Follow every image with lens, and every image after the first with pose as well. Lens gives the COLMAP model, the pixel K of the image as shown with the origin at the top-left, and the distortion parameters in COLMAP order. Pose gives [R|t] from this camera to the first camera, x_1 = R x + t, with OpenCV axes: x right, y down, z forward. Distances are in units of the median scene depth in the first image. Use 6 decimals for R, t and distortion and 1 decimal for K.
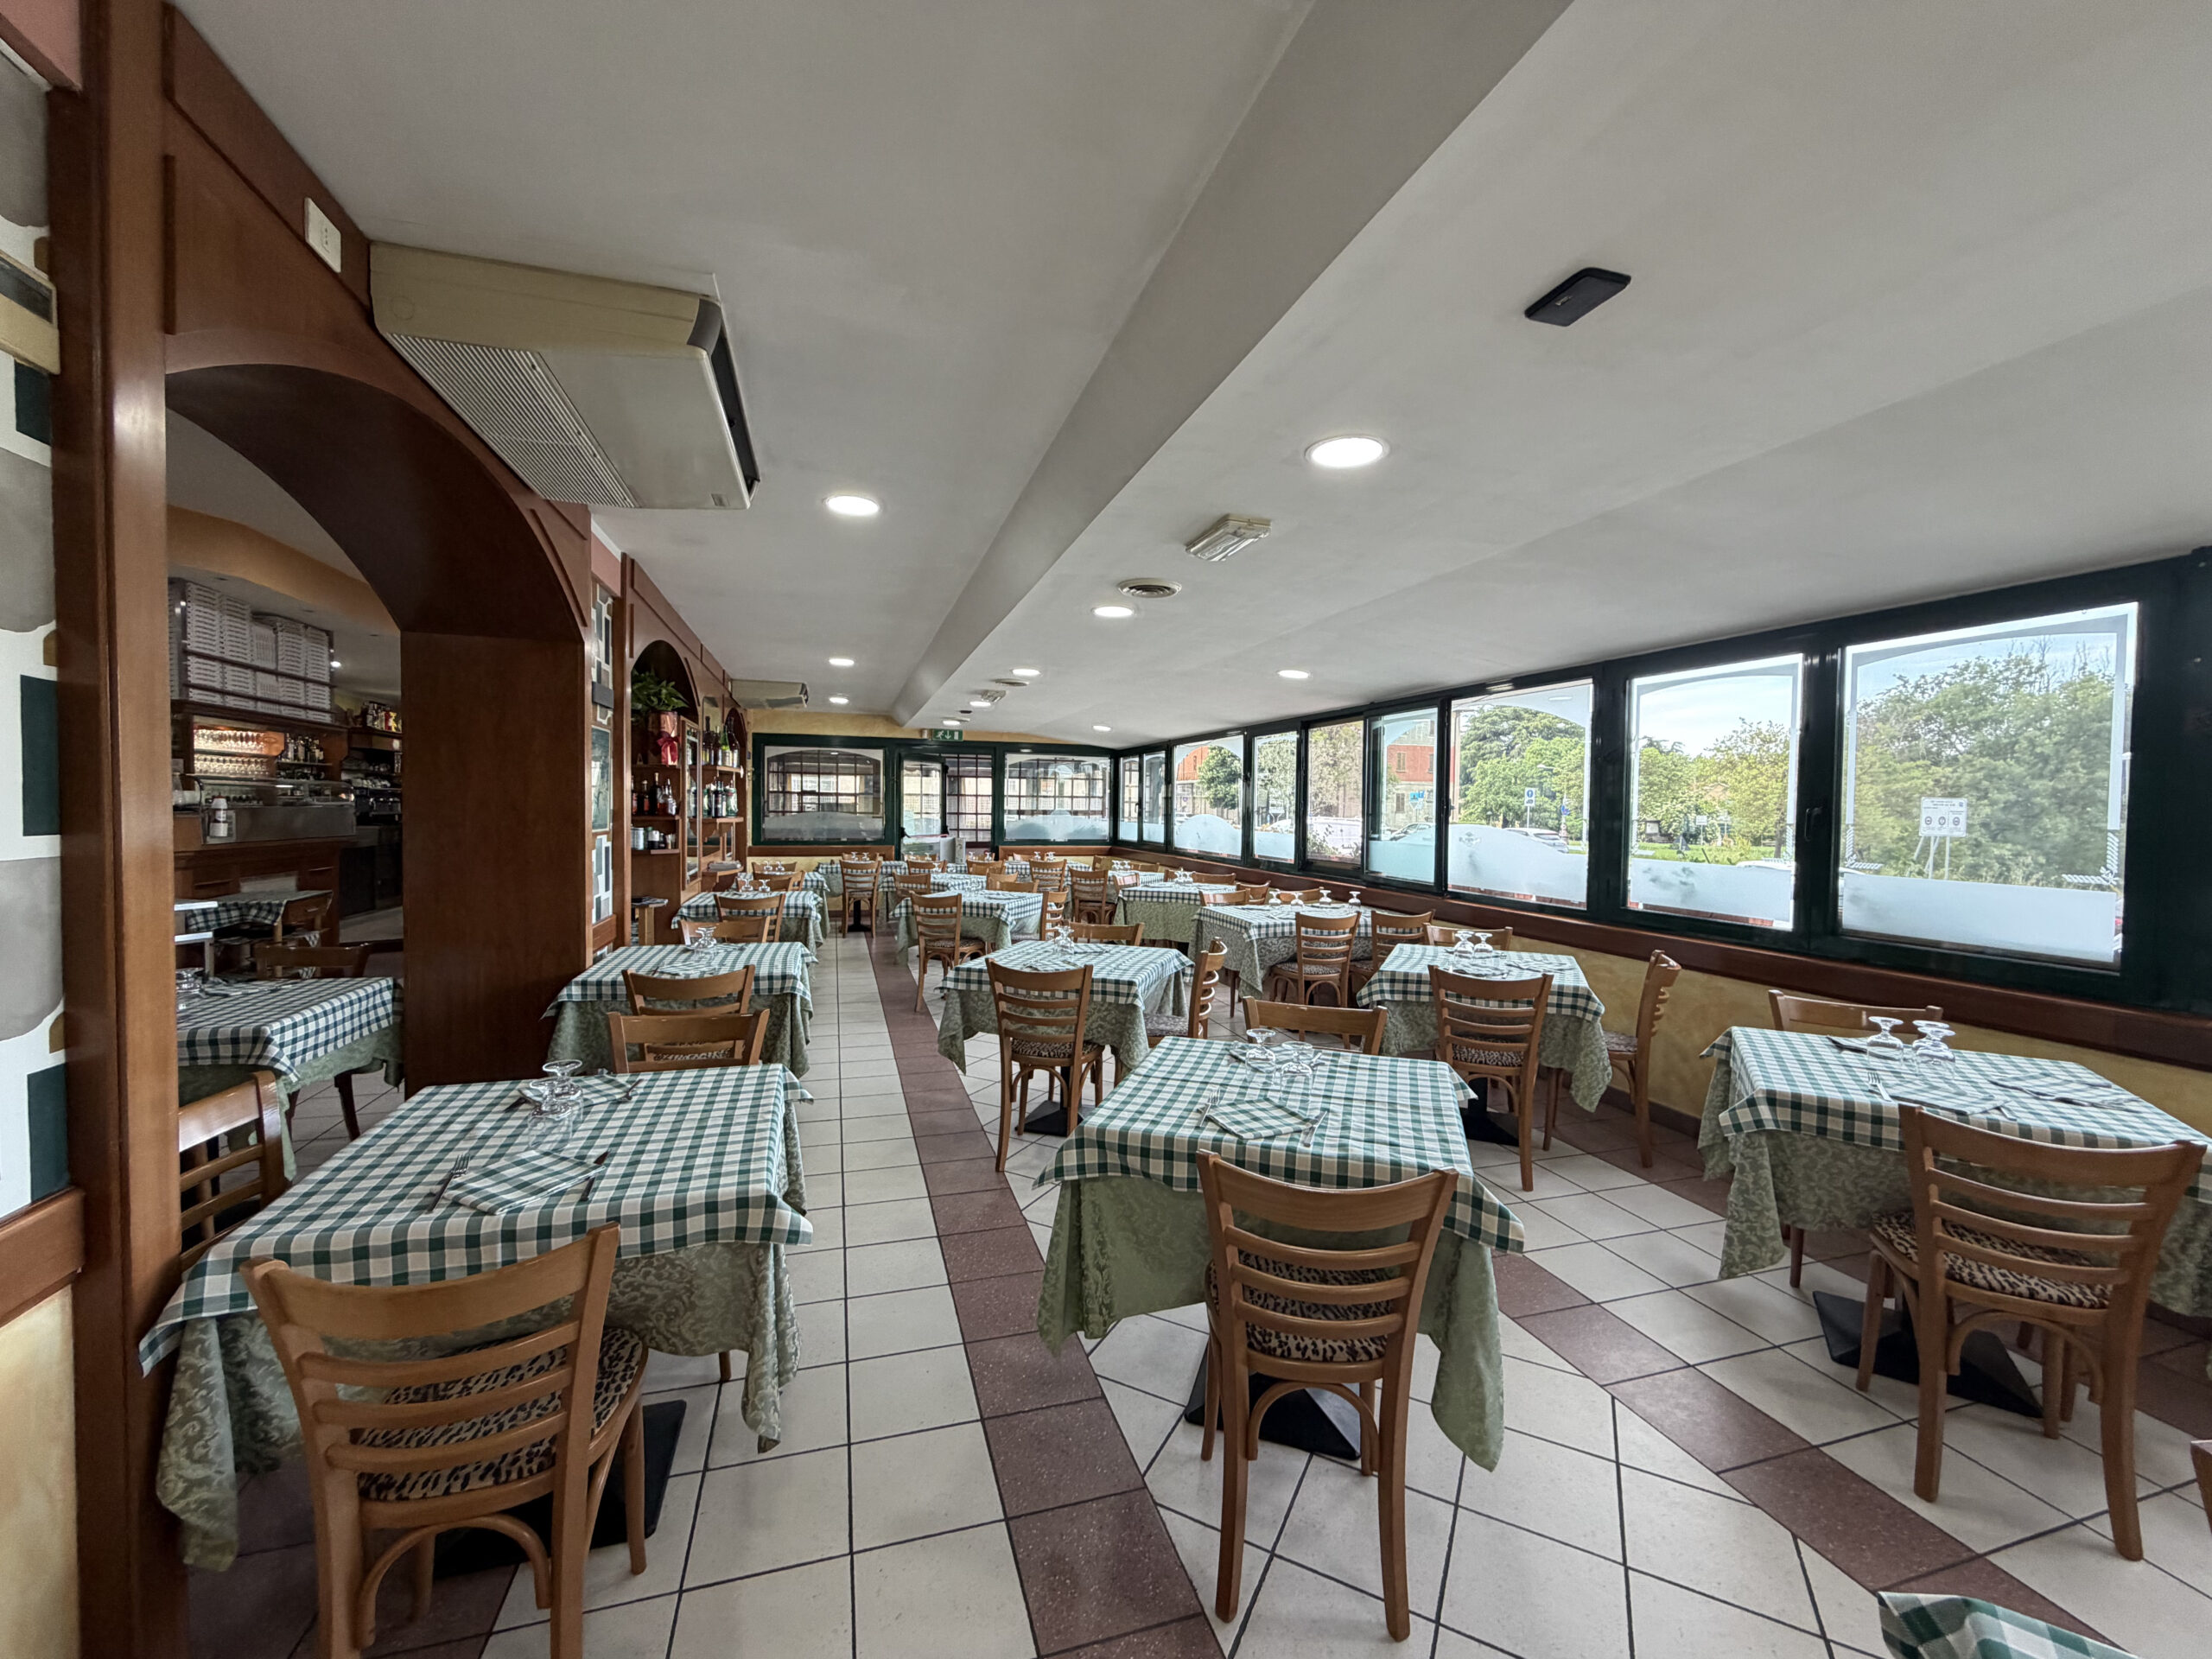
lens RADIAL K [[883.1, 0, 1098.8], [0, 883.1, 829.8], [0, 0, 1]] dist [0.000654, -0.000486]
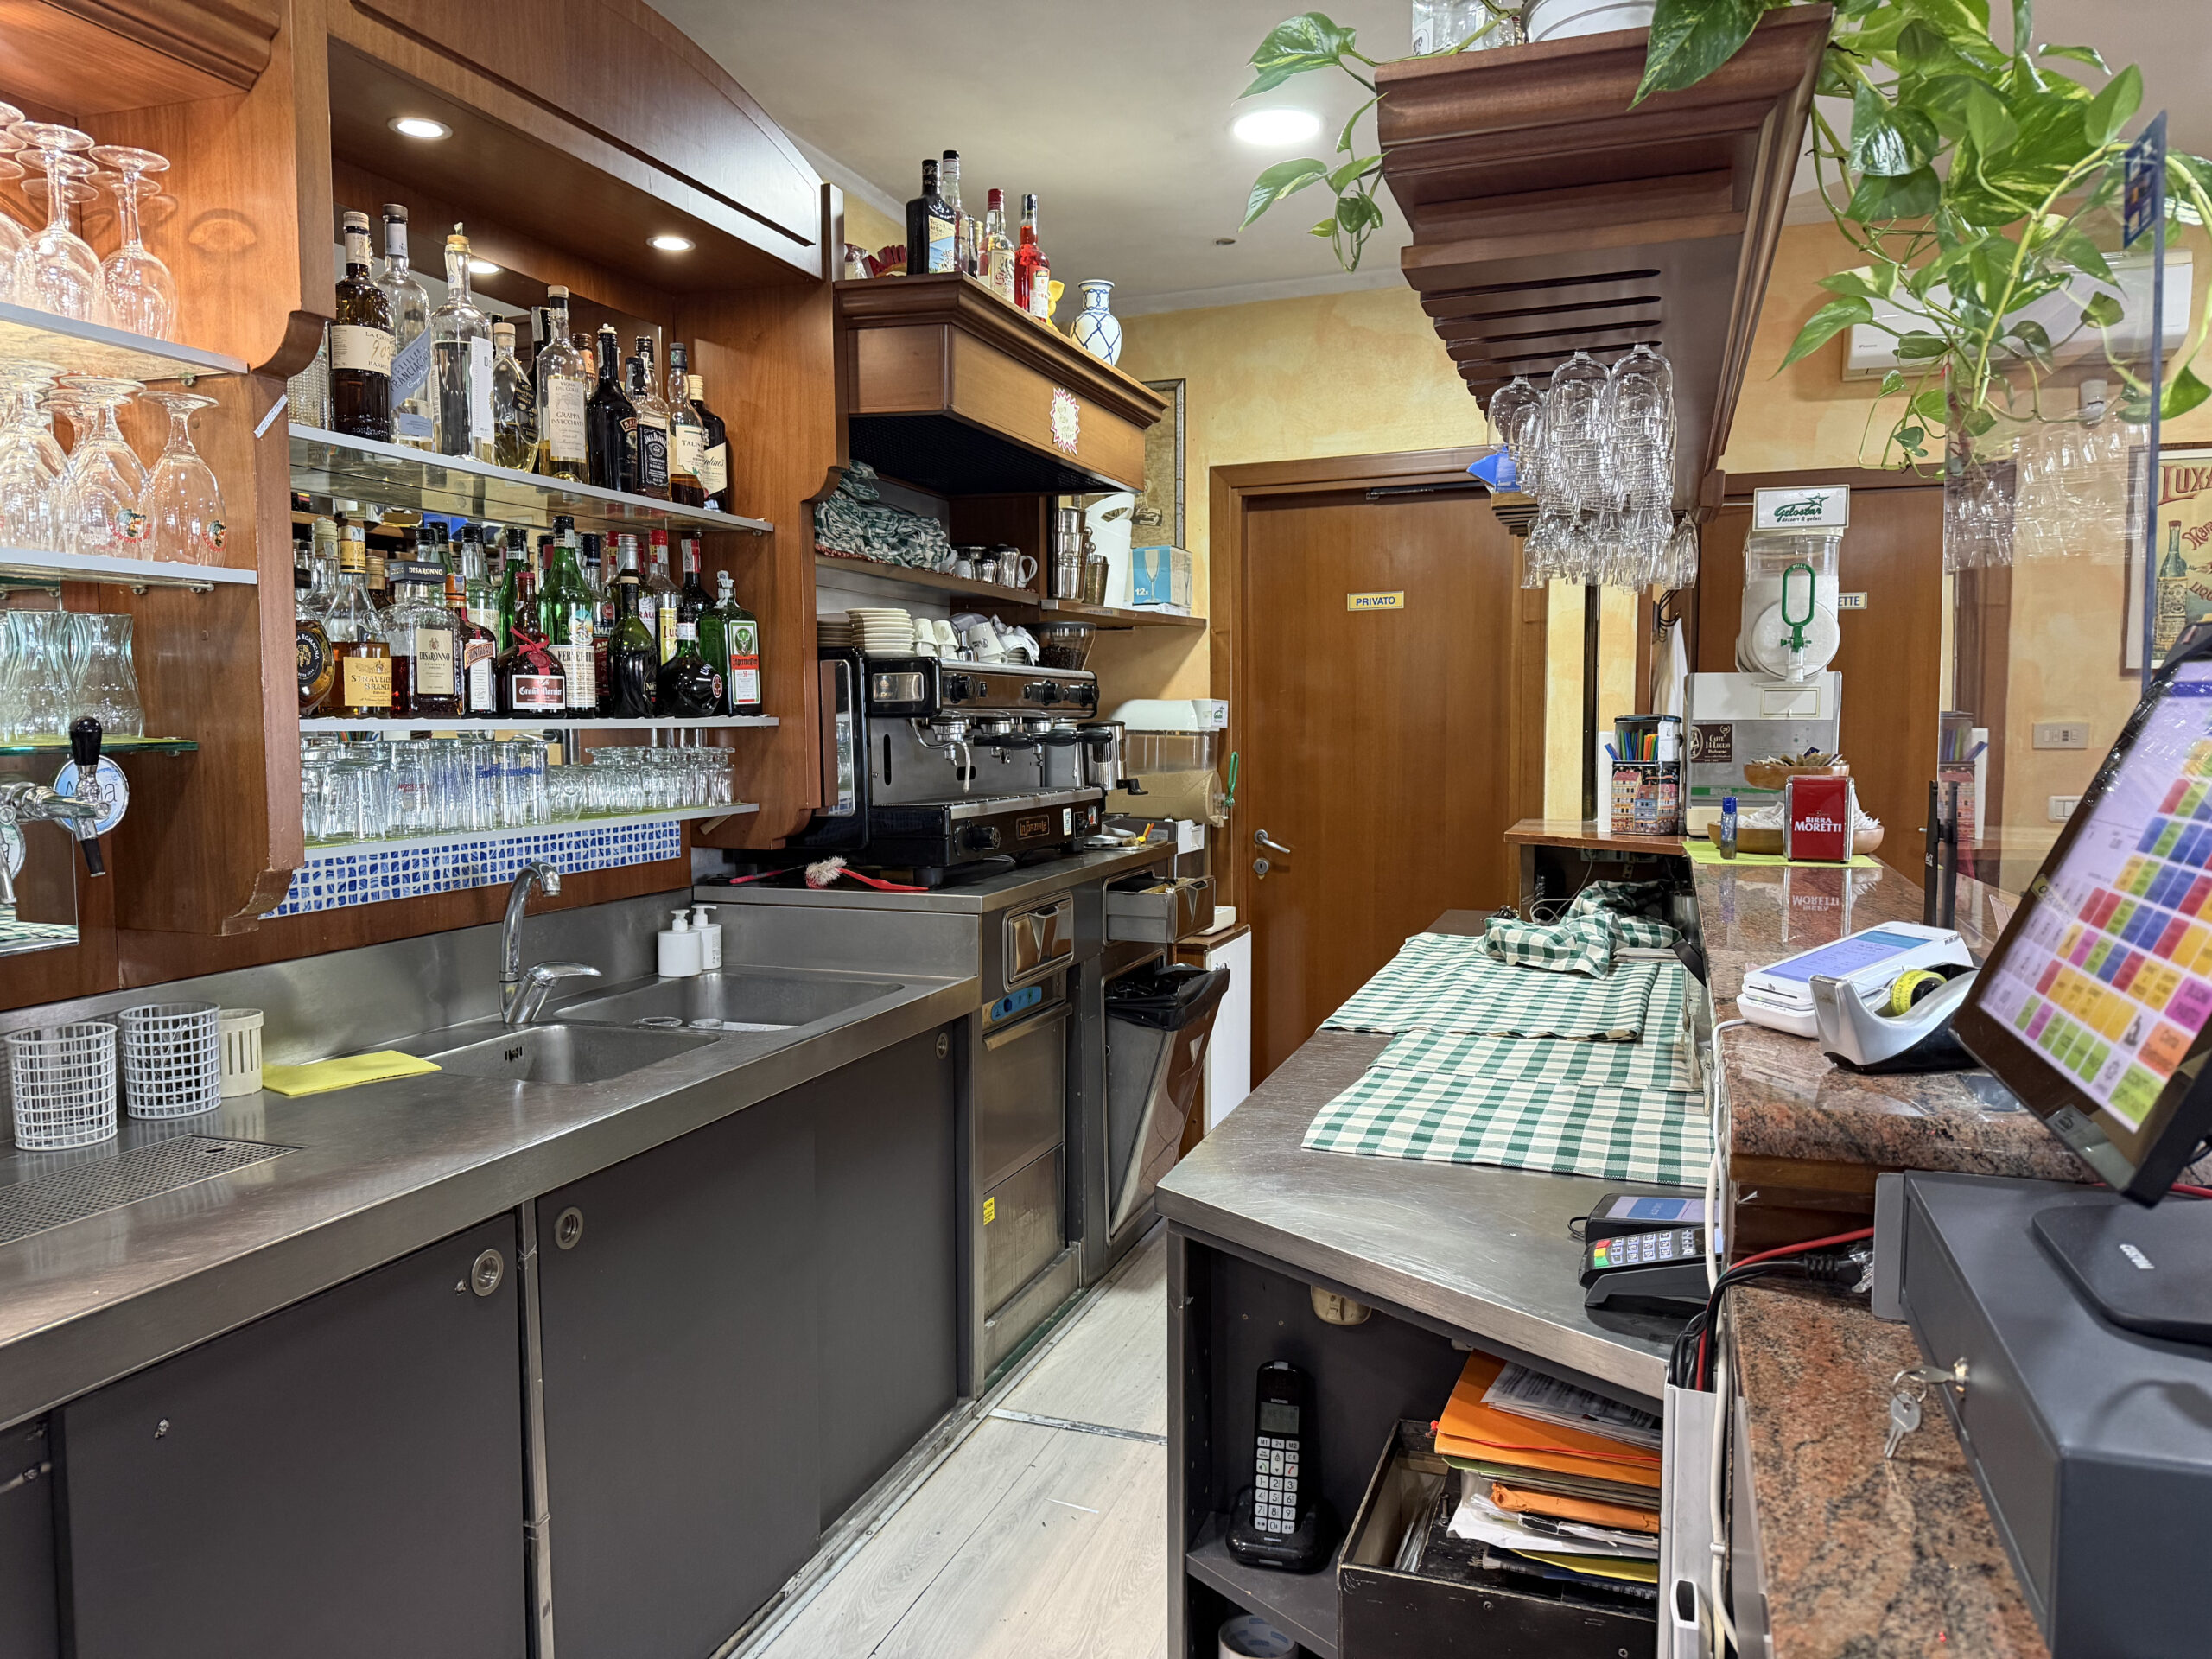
lens RADIAL K [[1557.0, 0, 1106.0], [0, 1557.0, 829.5], [0, 0, 1]] dist [0.050988, -0.070519]
pose [[0.804311, 0.030258, -0.593438, -0.643739], [-0.002883, 0.998890, 0.047023, -0.030436], [0.594202, -0.036111, 0.803505, 0.804253]]
